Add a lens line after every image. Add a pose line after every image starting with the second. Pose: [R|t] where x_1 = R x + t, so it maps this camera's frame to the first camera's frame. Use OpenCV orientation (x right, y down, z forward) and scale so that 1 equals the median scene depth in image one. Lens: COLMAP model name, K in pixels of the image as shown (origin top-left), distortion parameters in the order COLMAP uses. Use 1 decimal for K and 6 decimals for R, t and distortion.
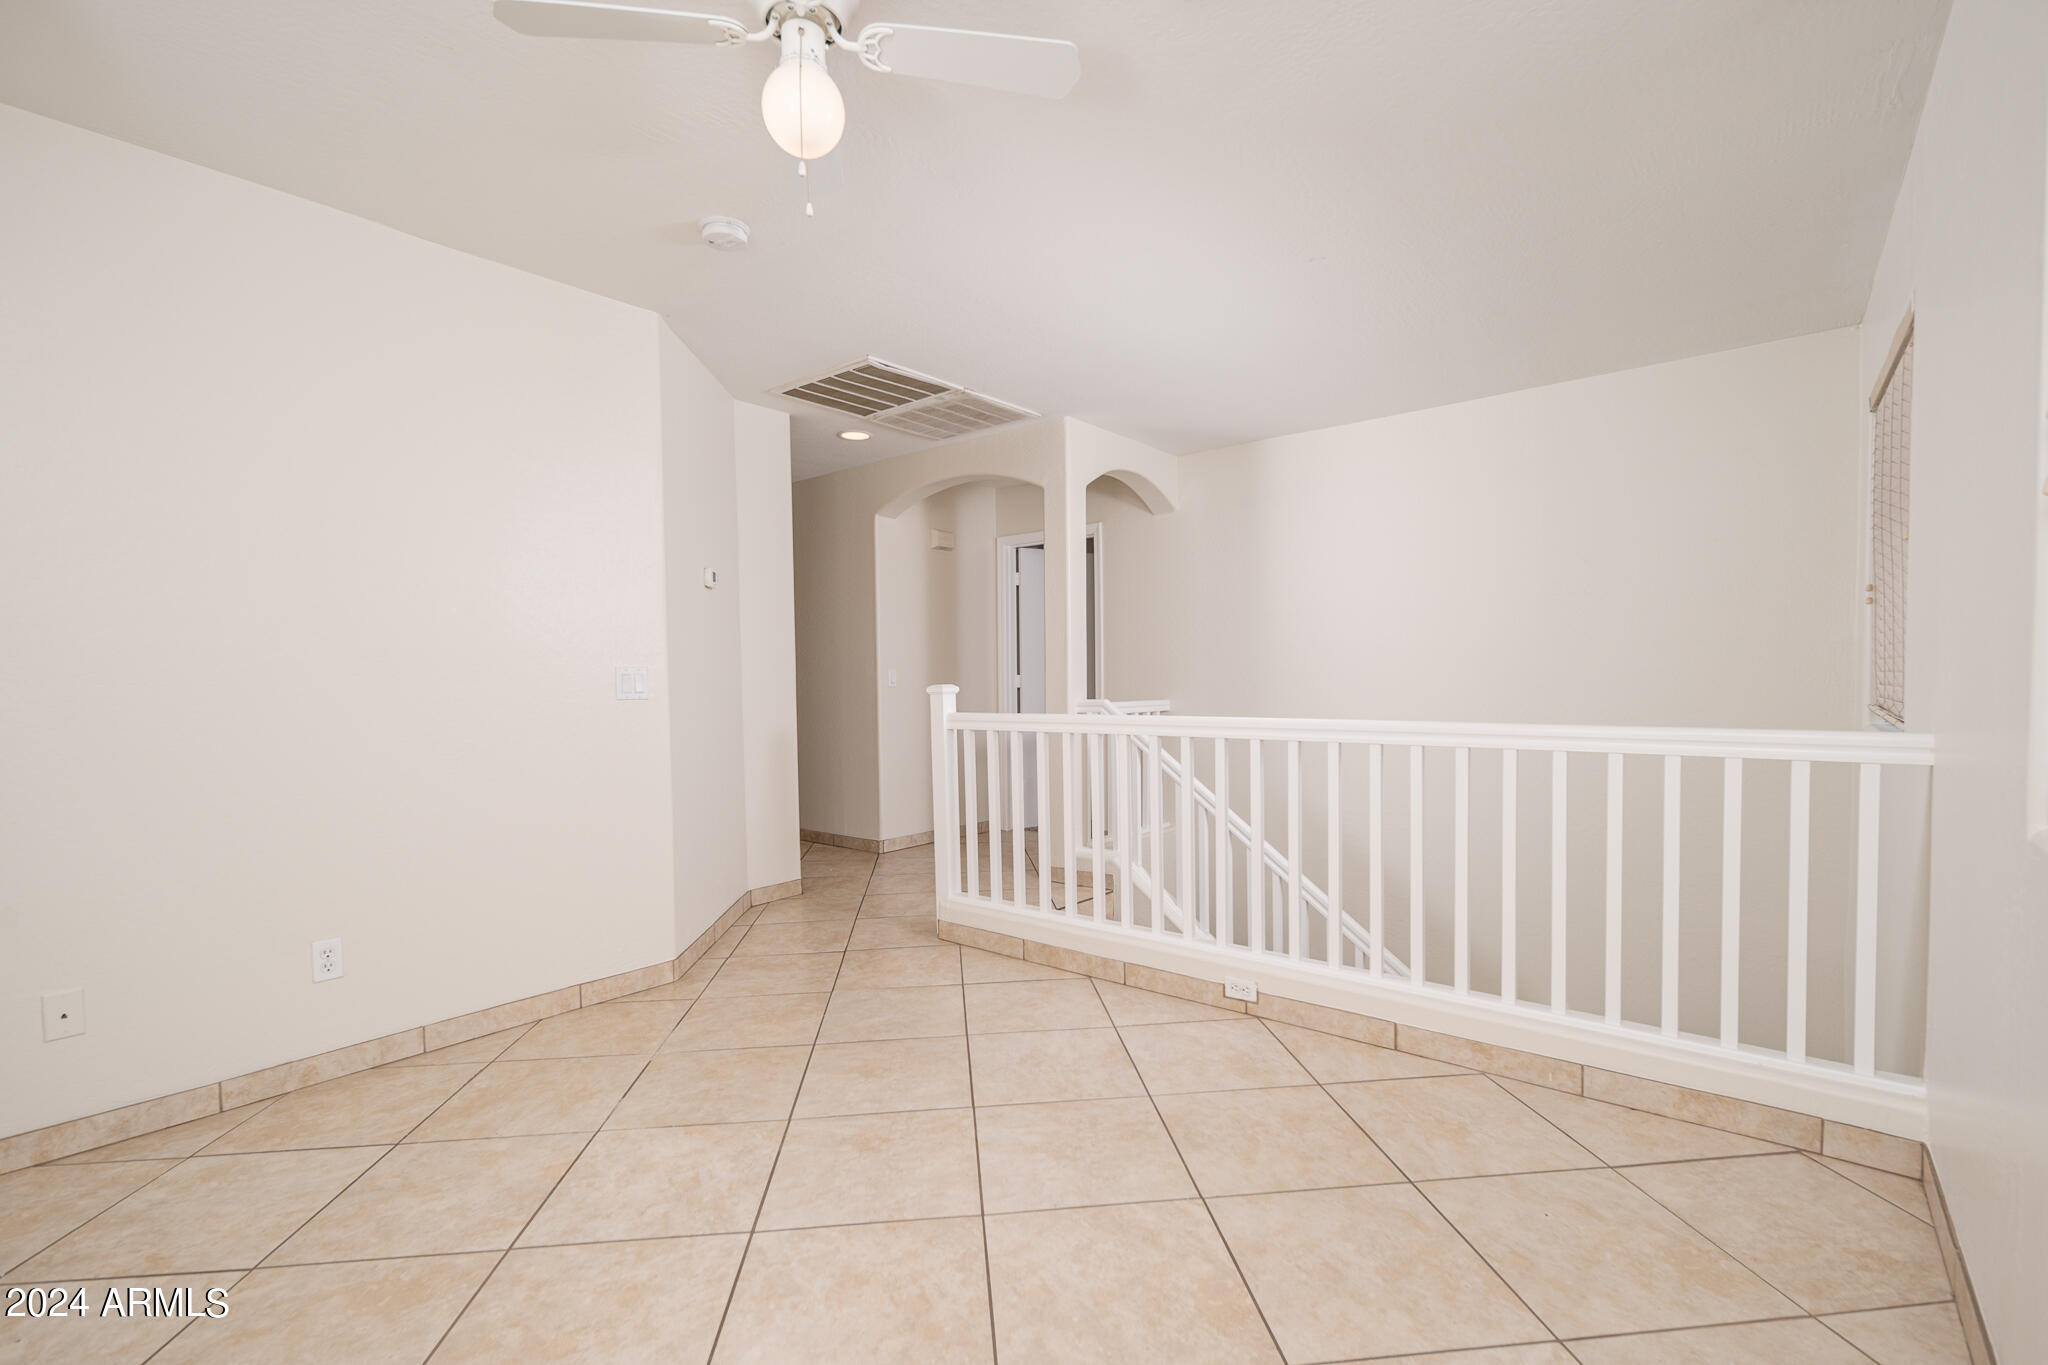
lens RADIAL K [[900.1, 0, 1016.5], [0, 900.1, 640.2], [0, 0, 1]] dist [0.000005, 0.000165]
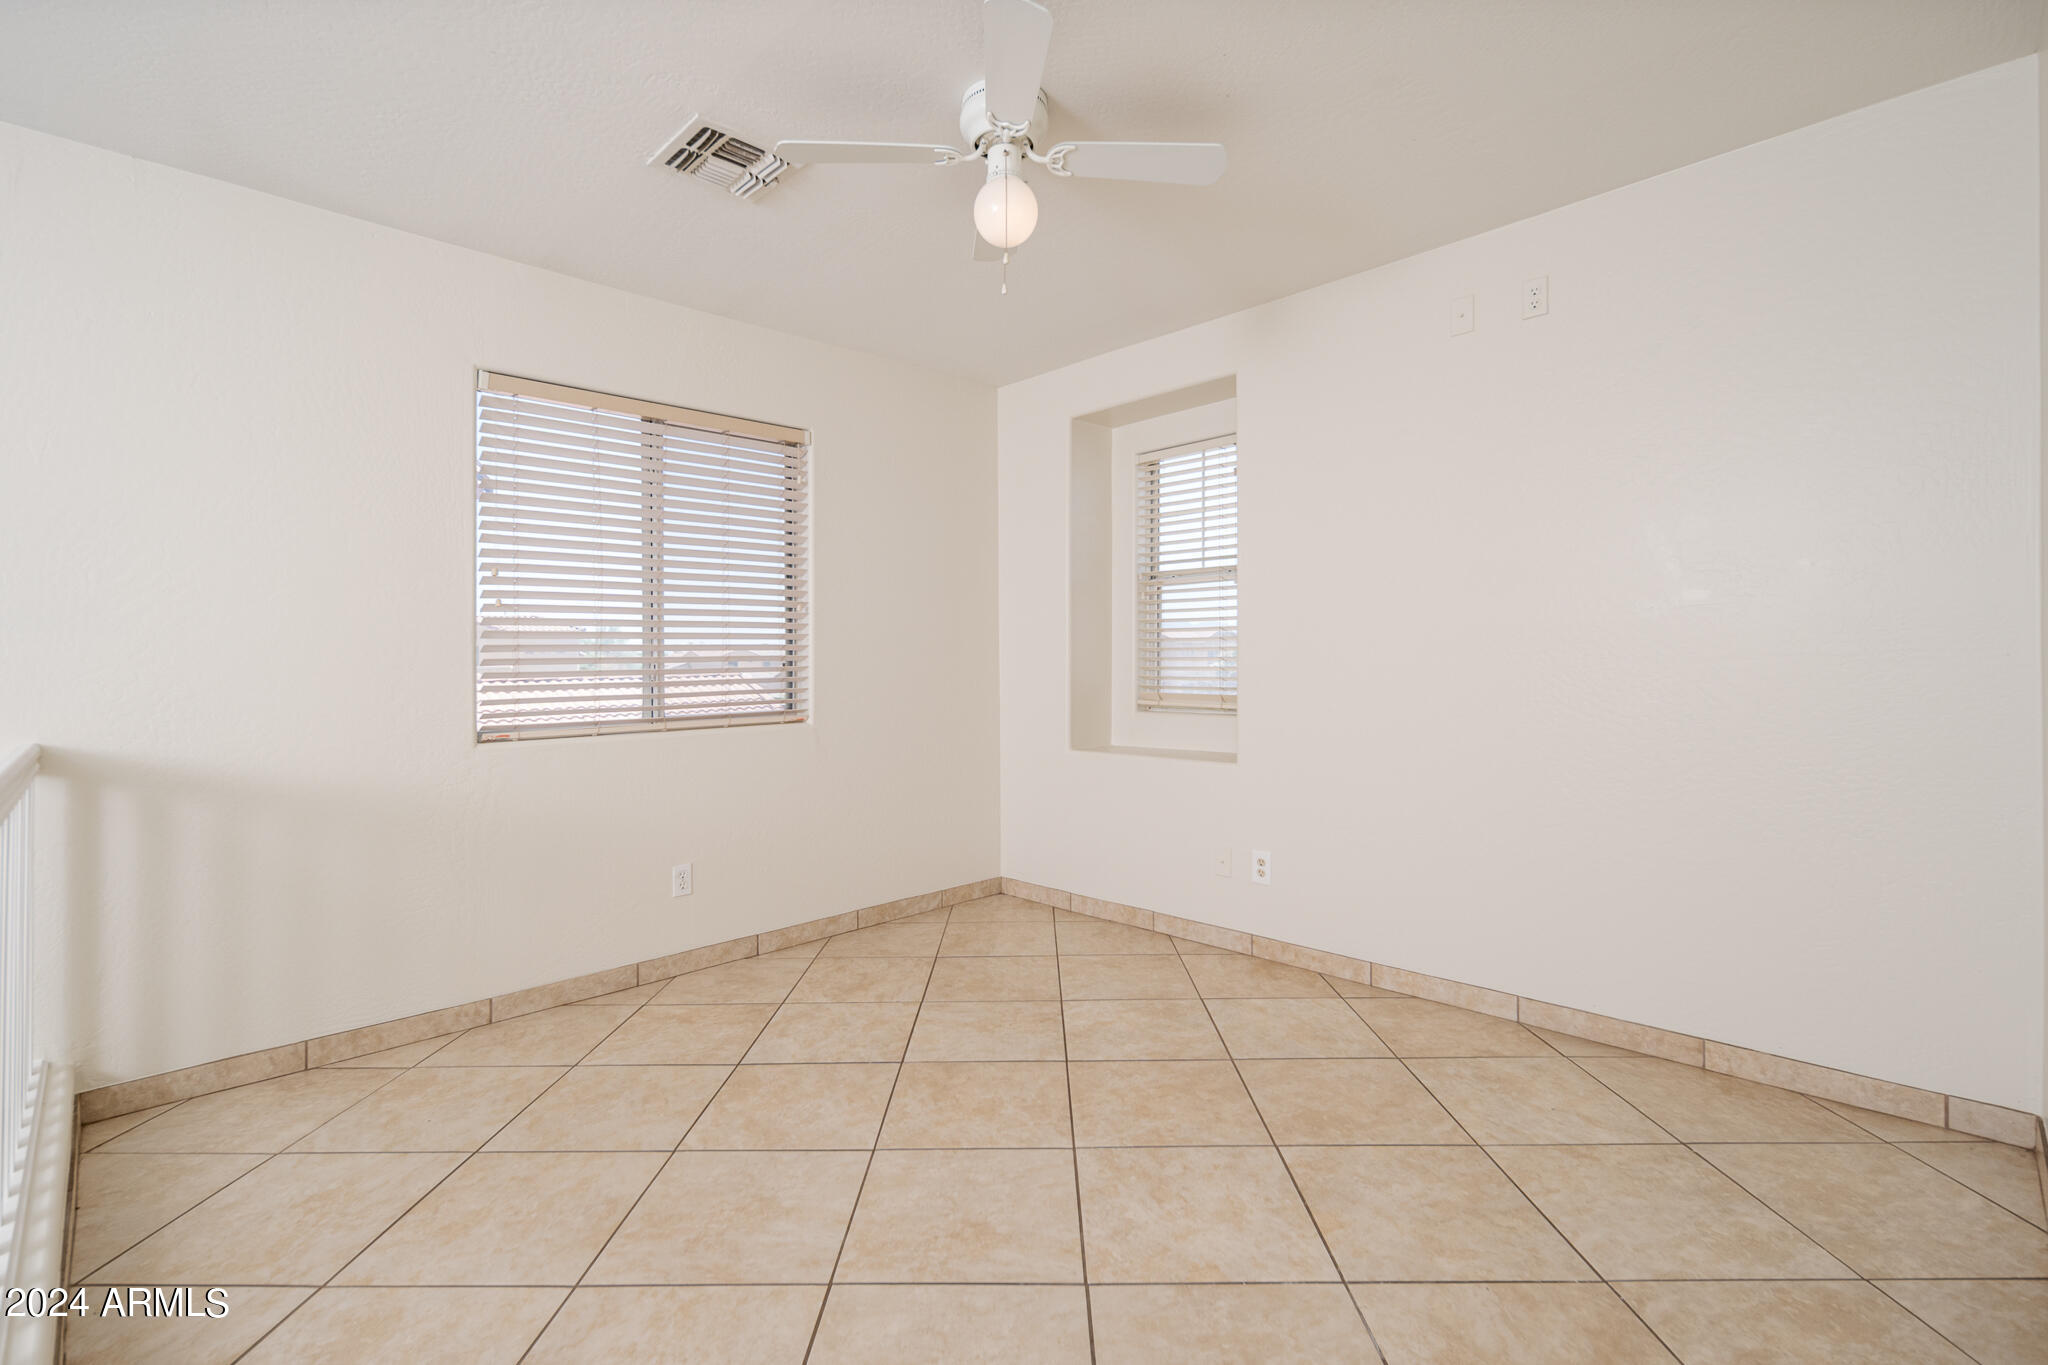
lens RADIAL K [[915.5, 0, 1024.0], [0, 915.5, 682.5], [0, 0, 1]] dist [-0.000905, -0.000170]
pose [[-0.995010, 0.025321, 0.096513, -0.334892], [0.023740, 0.999565, -0.017494, 0.075780], [-0.096914, -0.015116, -0.995178, 2.042675]]
